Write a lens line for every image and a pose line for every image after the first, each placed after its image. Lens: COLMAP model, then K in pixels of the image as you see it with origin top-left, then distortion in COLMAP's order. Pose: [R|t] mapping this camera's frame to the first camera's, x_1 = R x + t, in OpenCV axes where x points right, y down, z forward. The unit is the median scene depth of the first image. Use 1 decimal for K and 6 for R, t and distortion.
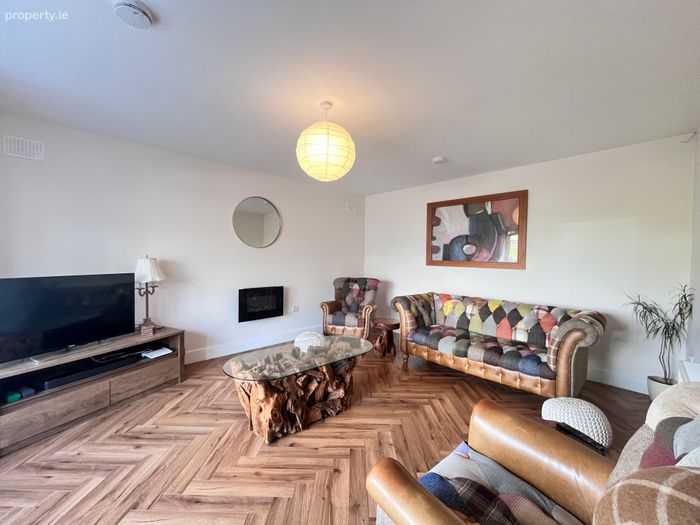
lens RADIAL K [[283.2, 0, 347.1], [0, 283.2, 262.0], [0, 0, 1]] dist [-0.004228, -0.000086]
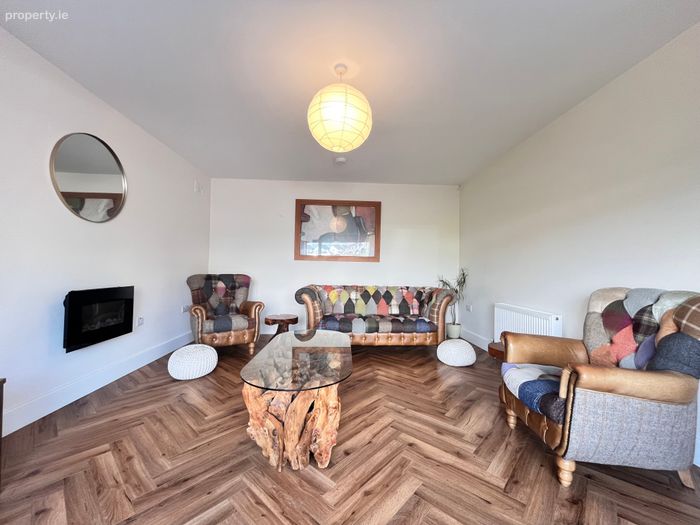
lens RADIAL K [[283.2, 0, 348.1], [0, 283.2, 264.5], [0, 0, 1]] dist [-0.004228, -0.000086]
pose [[0.662113, 0.007049, 0.749371, -0.447094], [0.005987, 0.999874, -0.014695, 0.055903], [-0.749380, 0.014216, 0.661987, 0.238034]]
